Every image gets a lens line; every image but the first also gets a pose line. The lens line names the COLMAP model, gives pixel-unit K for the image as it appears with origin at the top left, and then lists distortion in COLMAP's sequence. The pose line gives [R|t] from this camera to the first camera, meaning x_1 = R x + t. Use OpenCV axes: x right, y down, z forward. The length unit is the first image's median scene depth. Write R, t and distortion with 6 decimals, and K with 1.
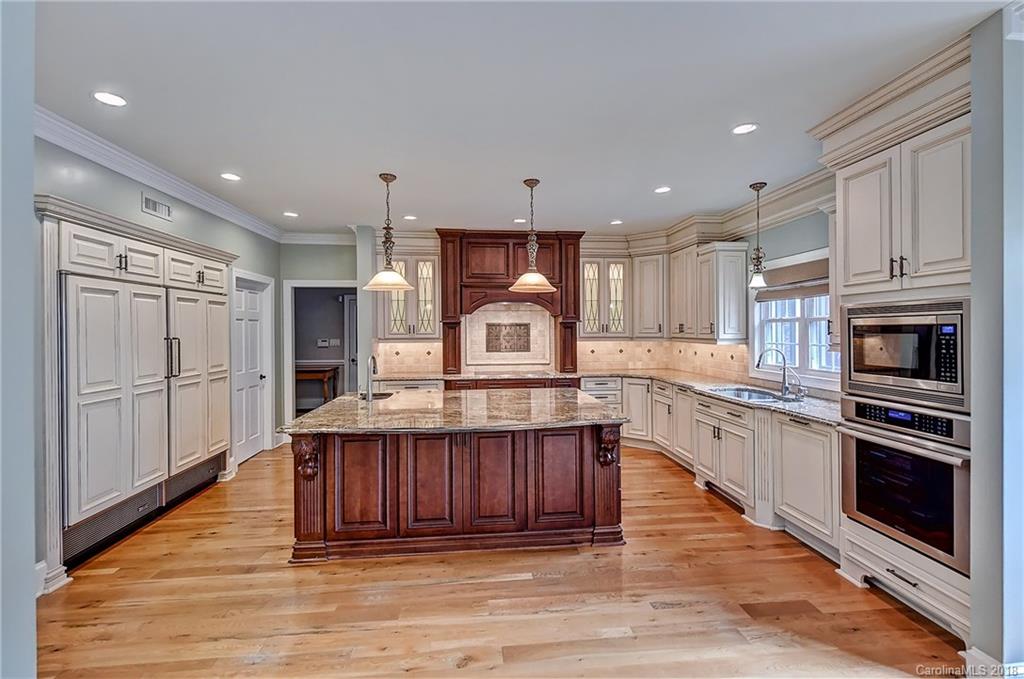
lens RADIAL K [[449.9, 0, 515.2], [0, 449.9, 331.2], [0, 0, 1]] dist [0.004302, 0.000878]
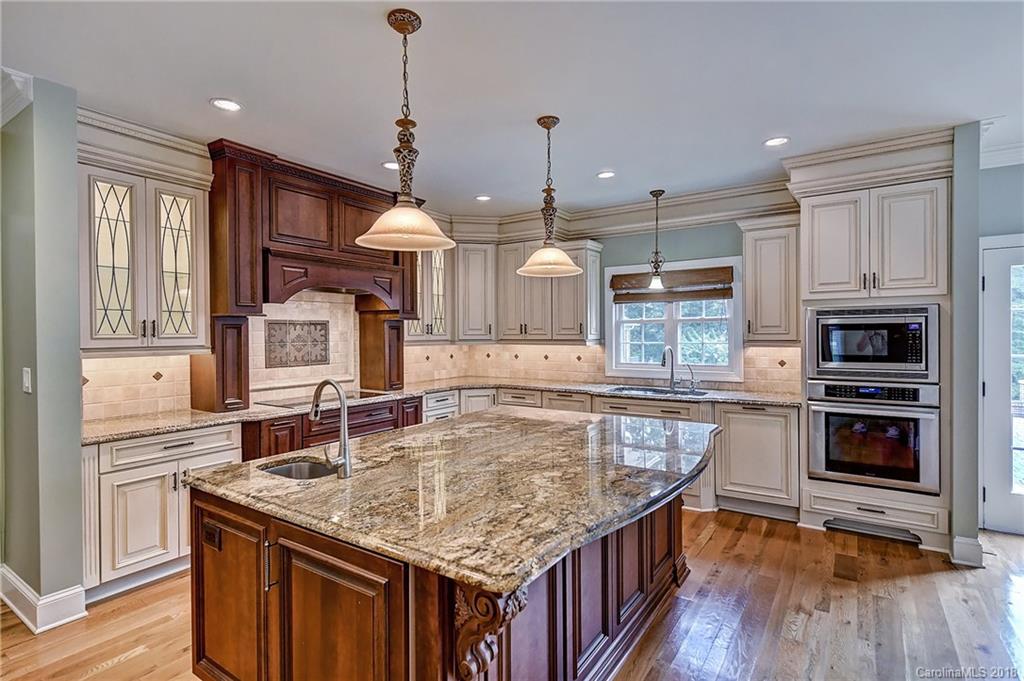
lens RADIAL K [[509.4, 0, 514.1], [0, 509.4, 336.7], [0, 0, 1]] dist [0.002869, -0.000188]
pose [[0.642871, -0.006494, 0.765947, -0.724111], [0.006978, 0.999972, 0.002622, 0.010093], [-0.765943, 0.003659, 0.642898, 0.606460]]
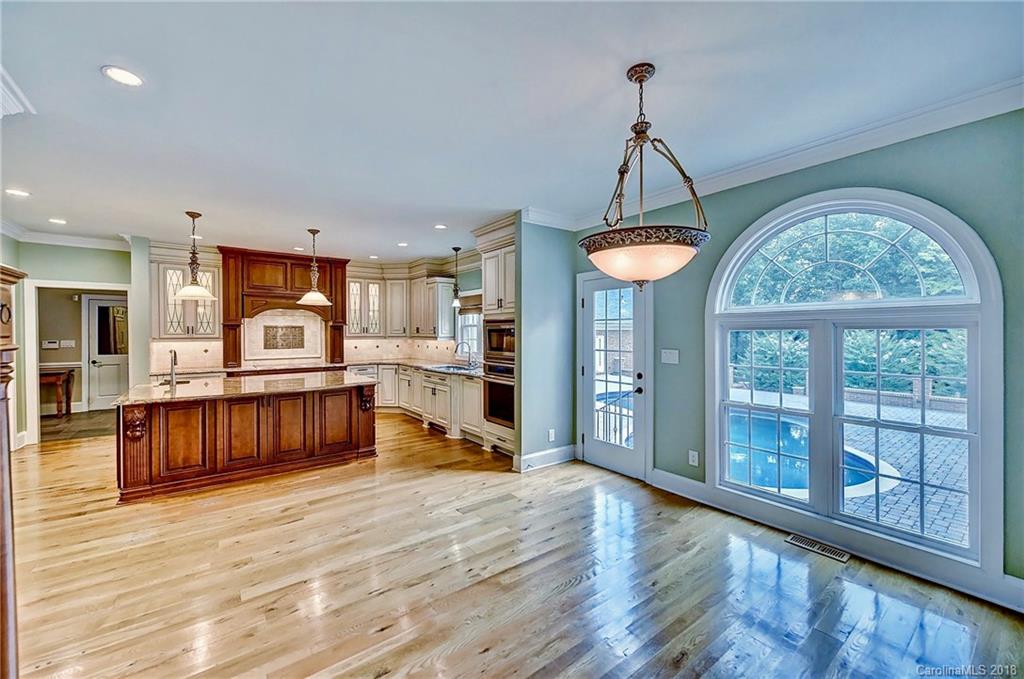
lens RADIAL K [[406.2, 0, 510.1], [0, 406.2, 333.4], [0, 0, 1]] dist [0.001825, -0.000206]
pose [[0.858081, 0.000486, 0.513513, -0.112758], [-0.000325, 1.000000, -0.000405, 0.008054], [-0.513514, 0.000180, 0.858081, -0.564297]]
